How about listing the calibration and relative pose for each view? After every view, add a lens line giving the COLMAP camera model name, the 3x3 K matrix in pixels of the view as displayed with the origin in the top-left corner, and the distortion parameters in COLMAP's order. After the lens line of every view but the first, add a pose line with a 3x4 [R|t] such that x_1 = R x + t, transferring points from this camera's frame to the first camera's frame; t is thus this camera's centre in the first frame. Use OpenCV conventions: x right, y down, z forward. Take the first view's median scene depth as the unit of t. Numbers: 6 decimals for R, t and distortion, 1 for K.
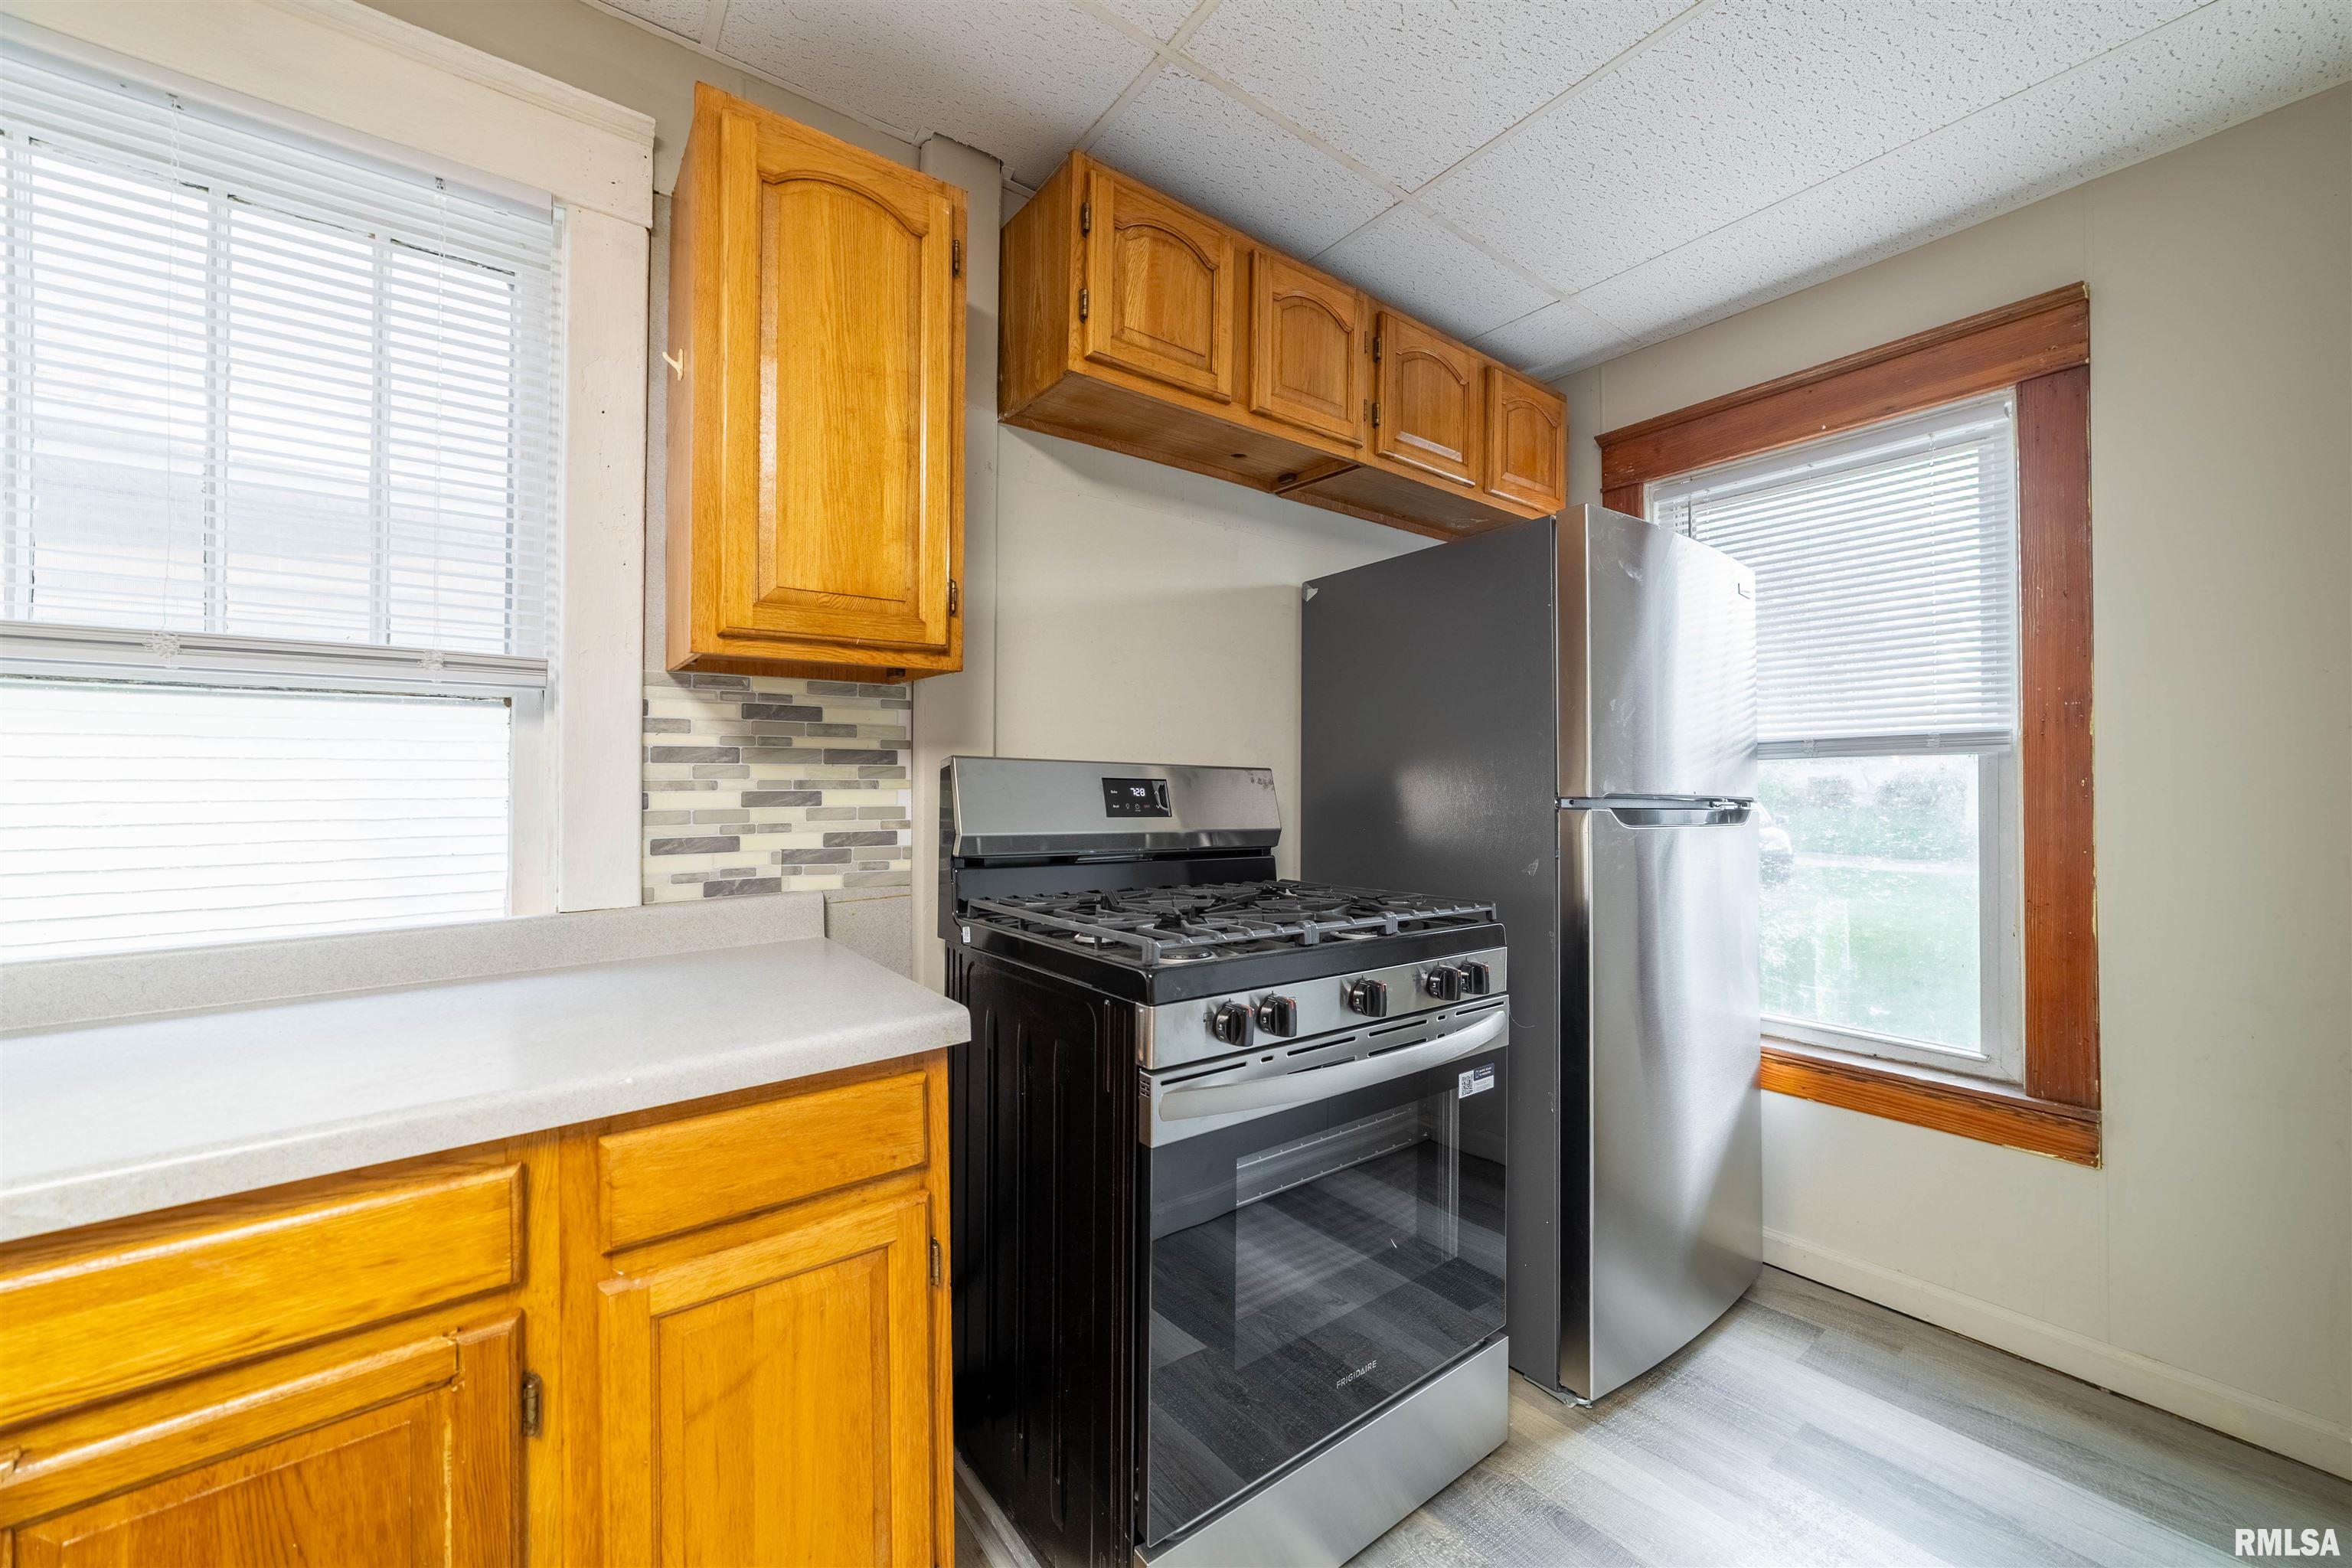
lens RADIAL K [[891.5, 0, 1192.5], [0, 891.5, 772.2], [0, 0, 1]] dist [-0.021105, 0.006620]
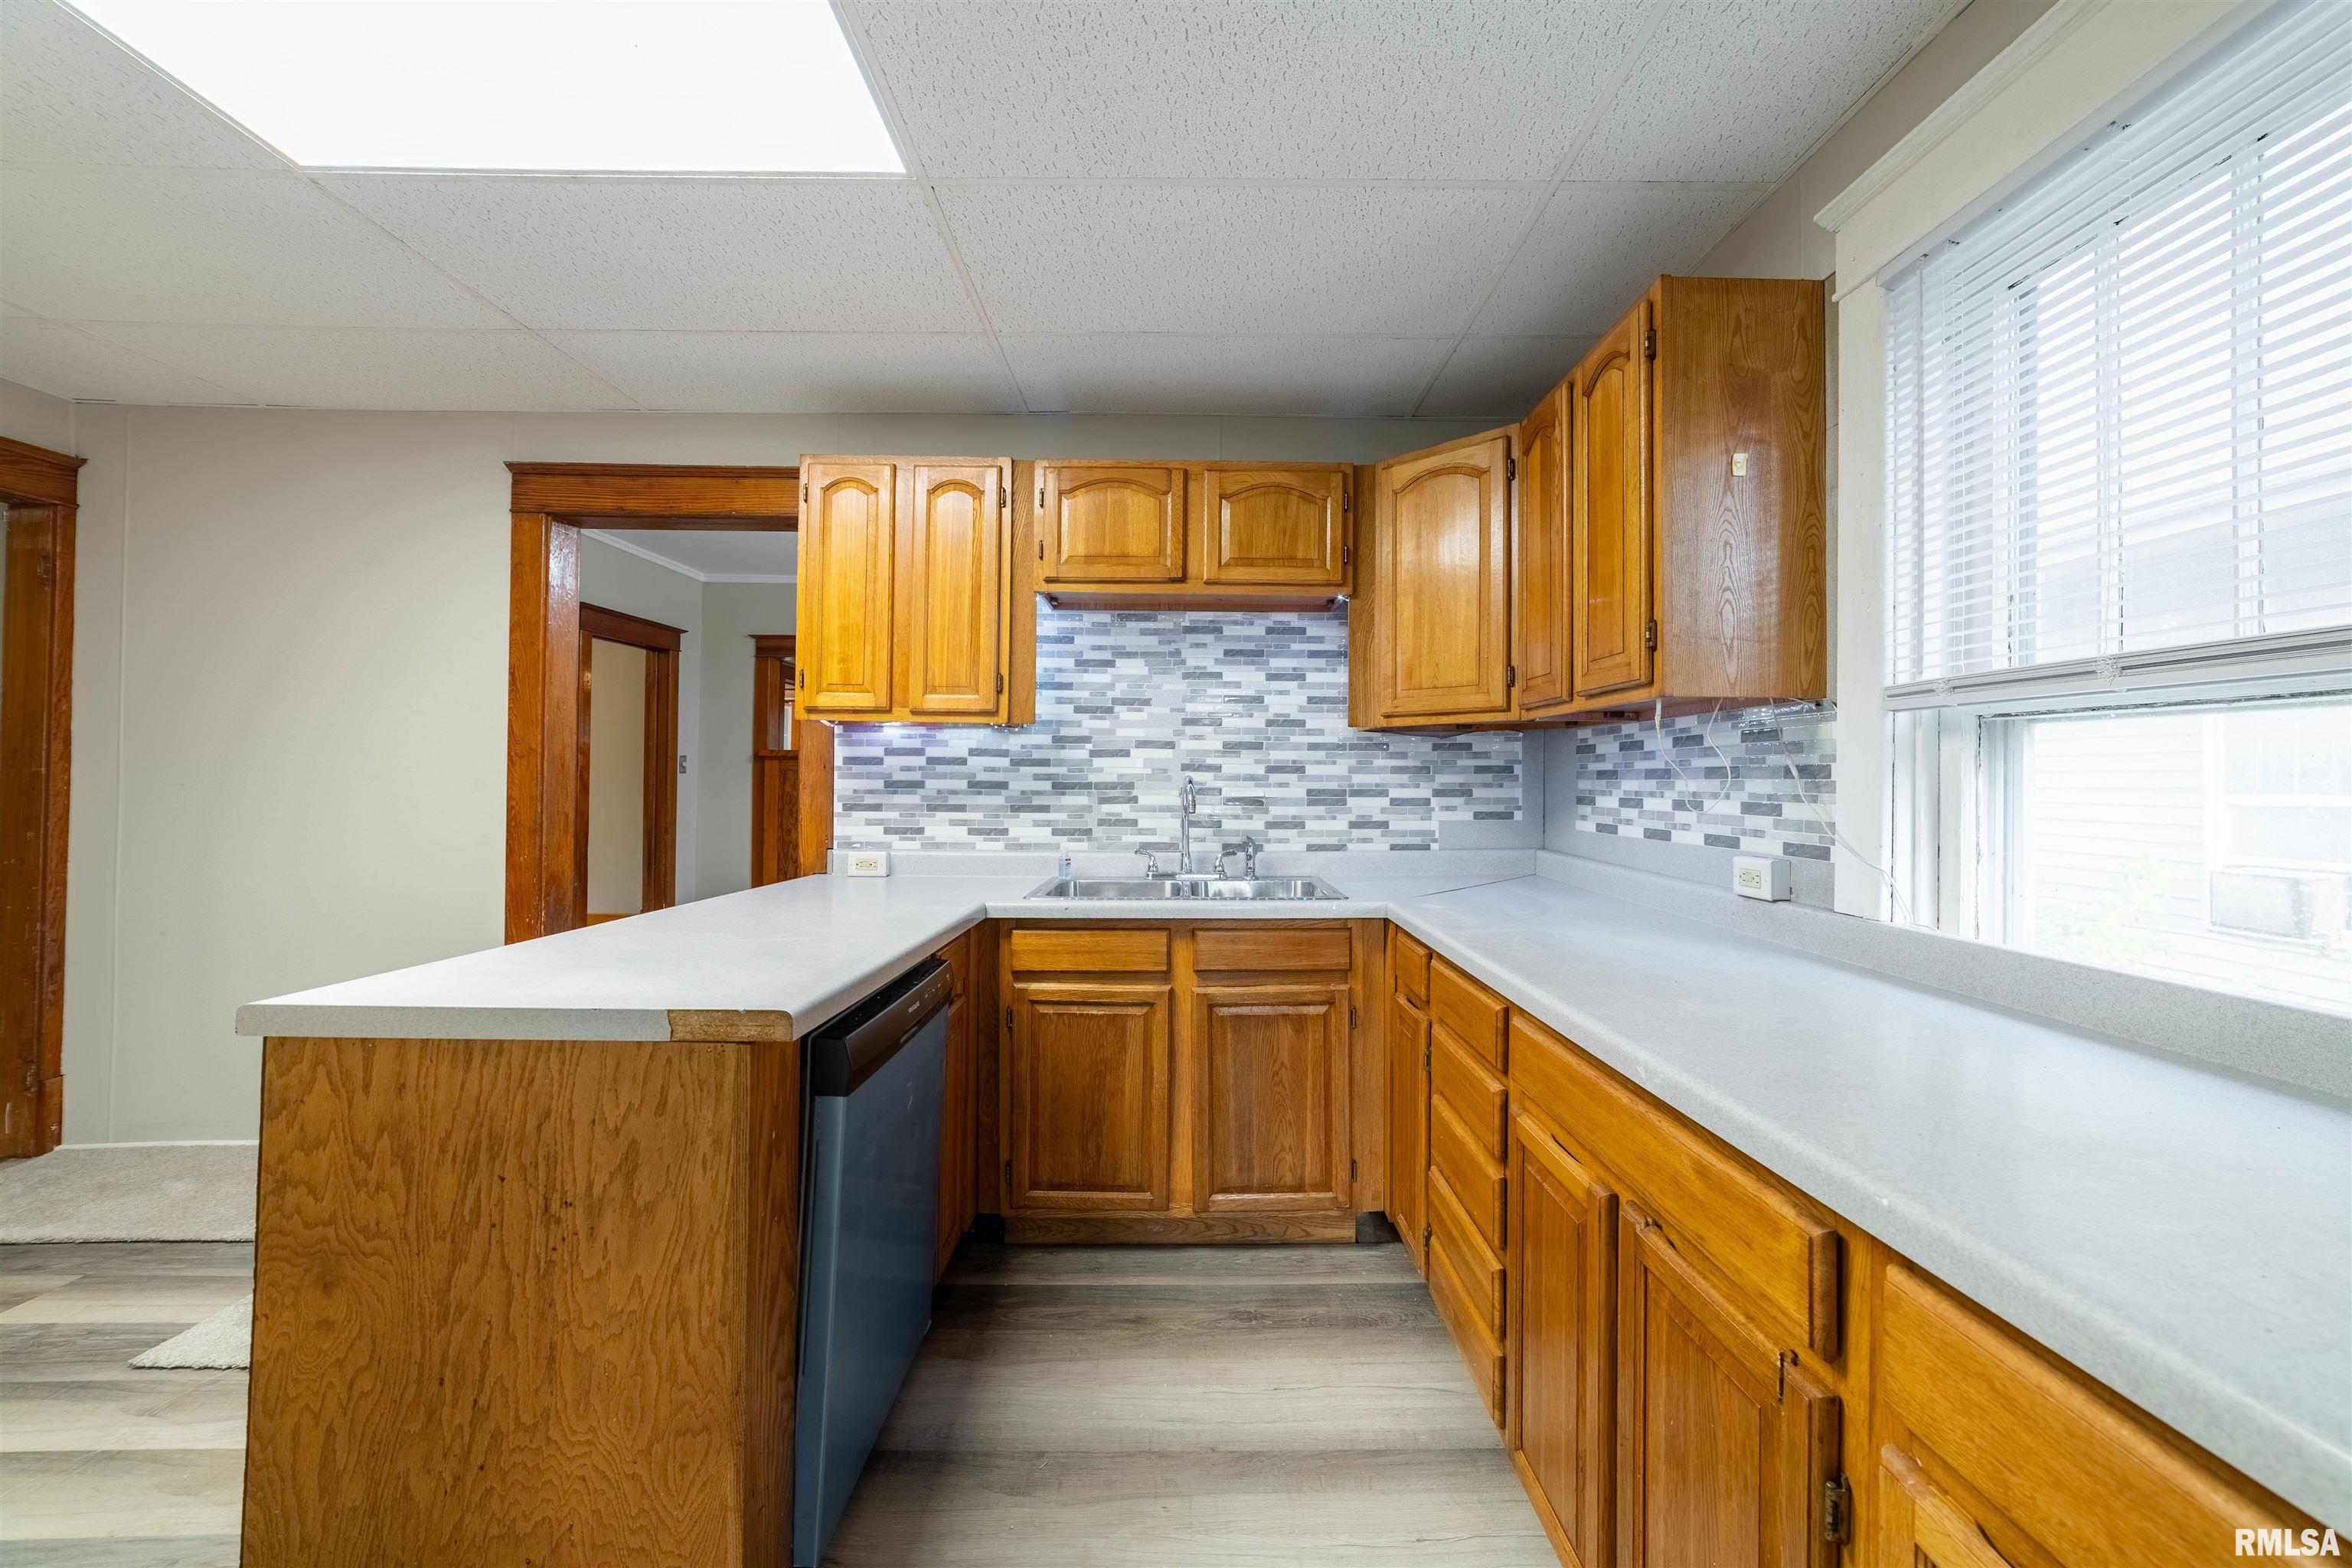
lens RADIAL K [[920.7, 0, 1198.8], [0, 920.7, 766.4], [0, 0, 1]] dist [-0.006349, 0.000186]
pose [[-0.595035, -0.015304, -0.803554, 0.213467], [-0.003078, 0.999855, -0.016764, -0.008691], [0.803694, -0.007501, -0.594996, 0.566139]]
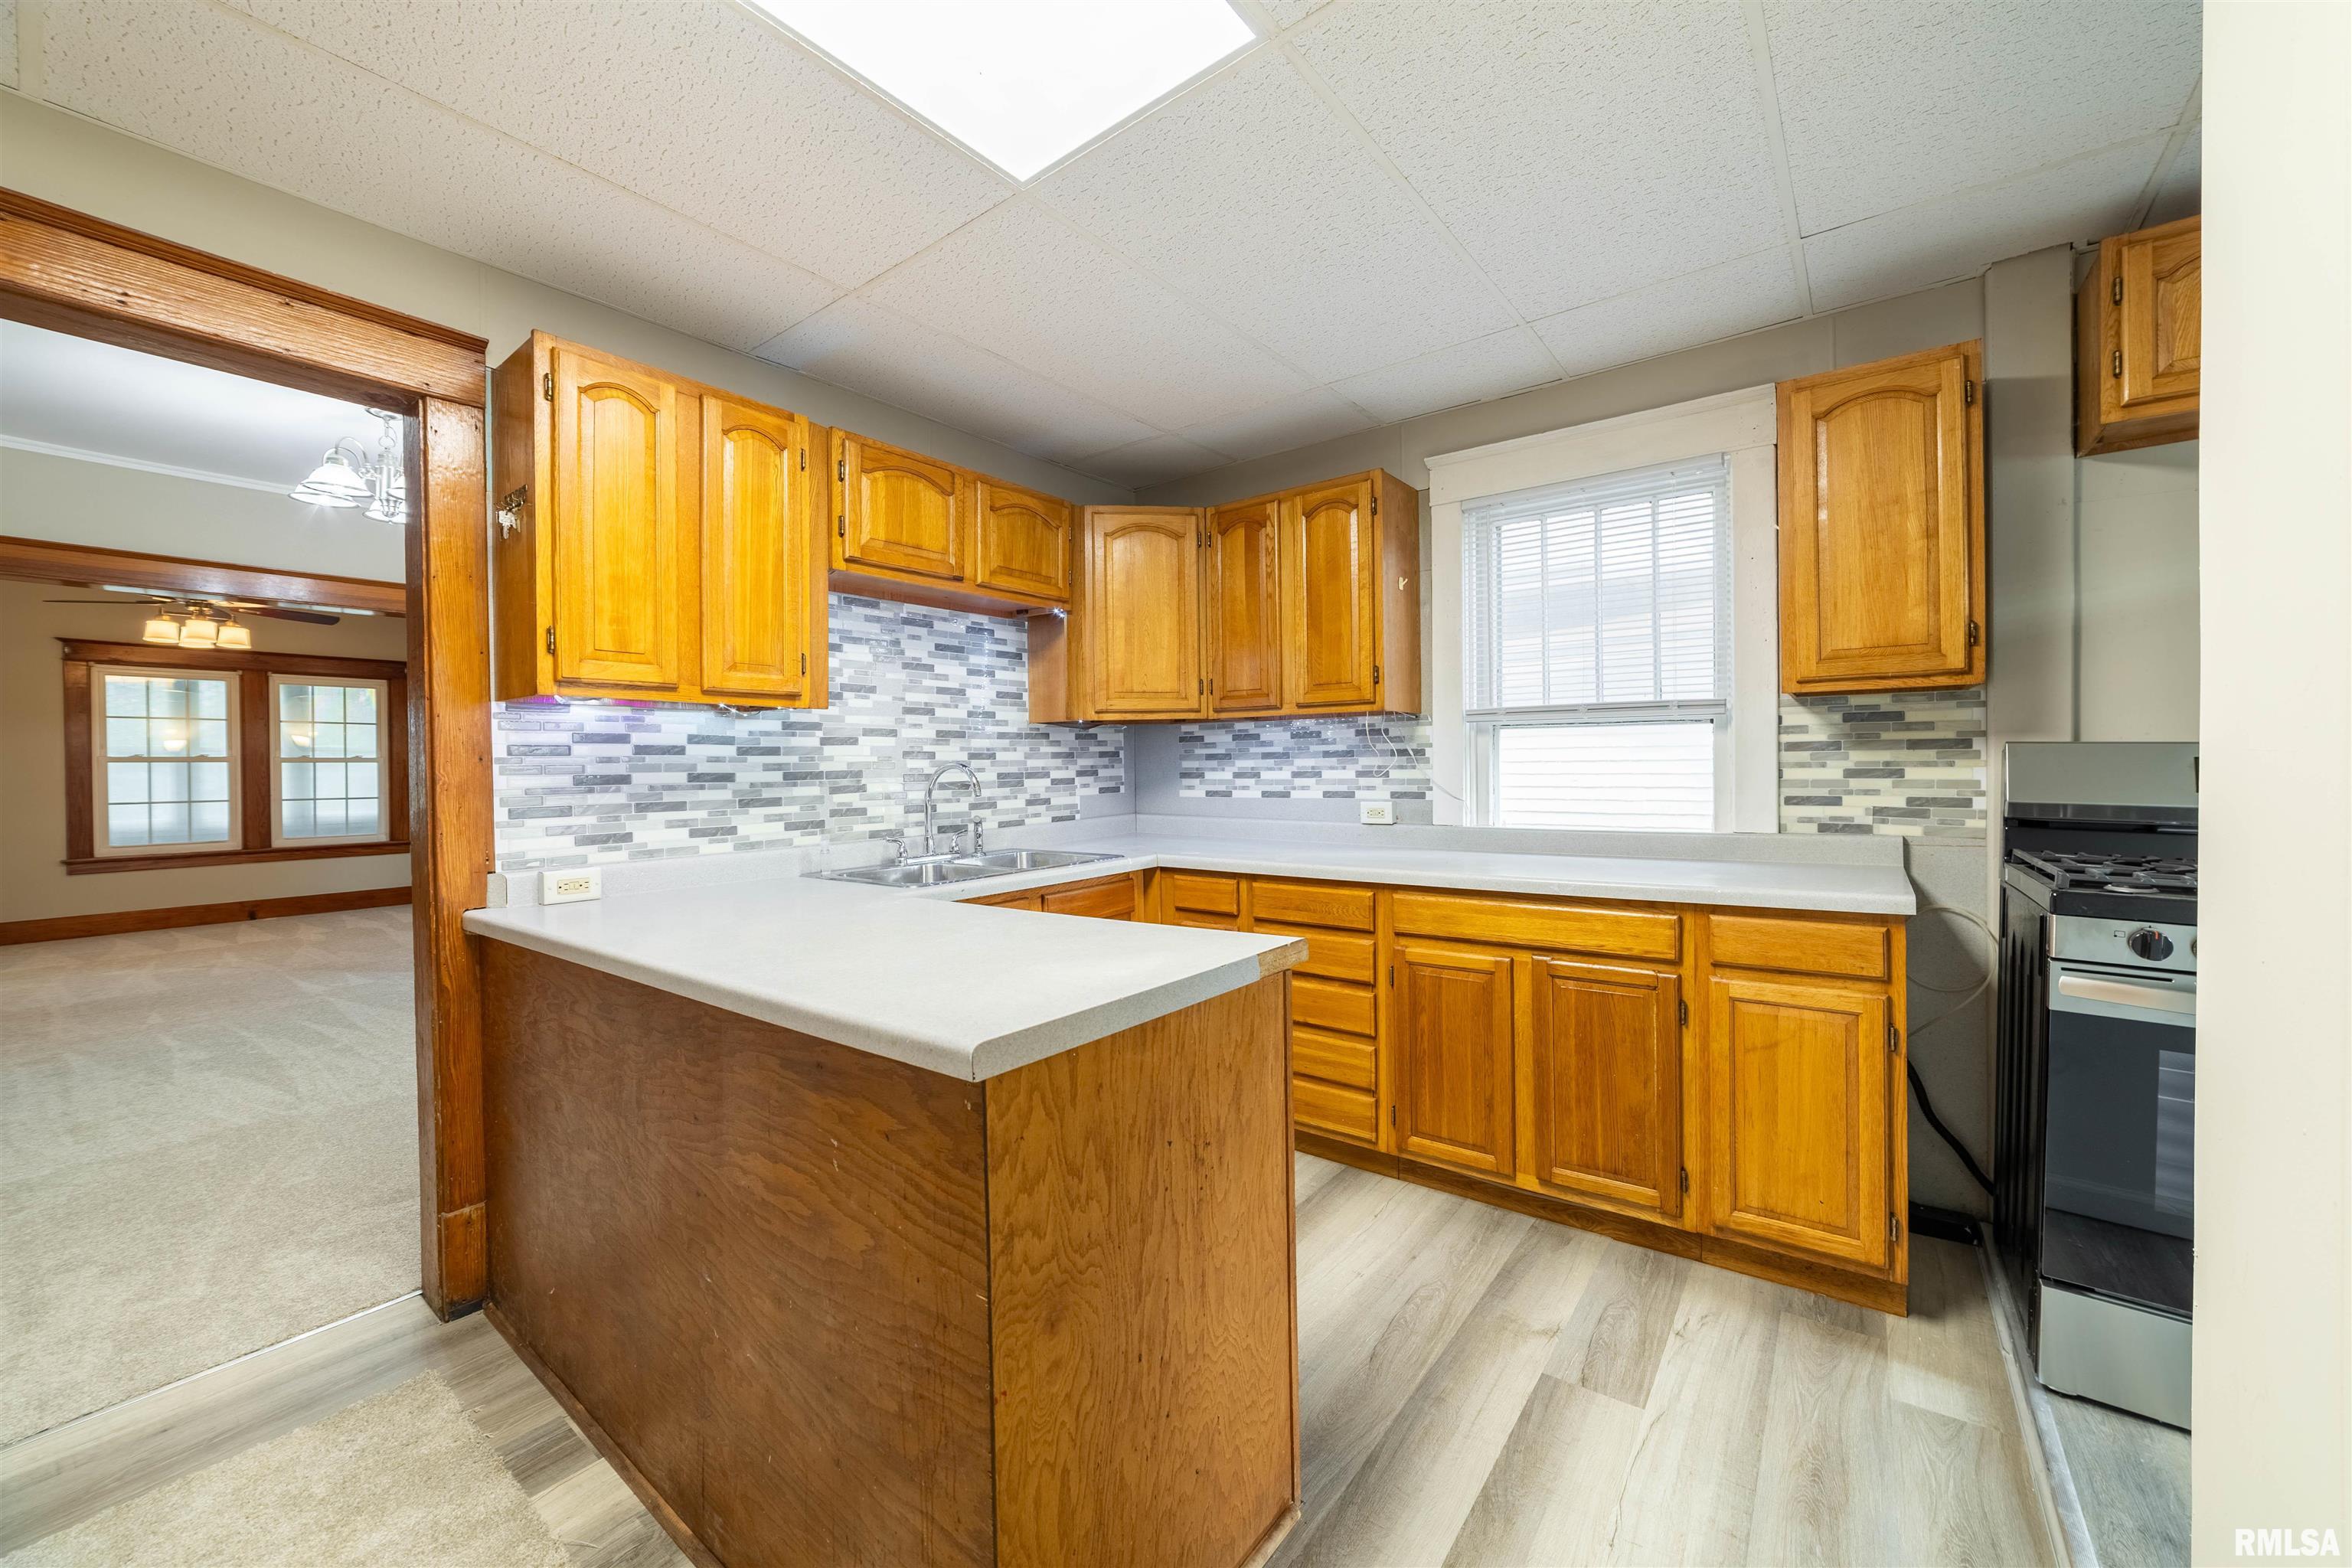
lens RADIAL K [[891.5, 0, 1192.5], [0, 891.5, 772.2], [0, 0, 1]] dist [-0.021105, 0.006620]
pose [[0.267154, 0.006615, -0.963631, 0.702181], [0.019361, 0.999738, 0.012231, -0.013232], [0.963459, -0.021924, 0.266956, -0.544181]]
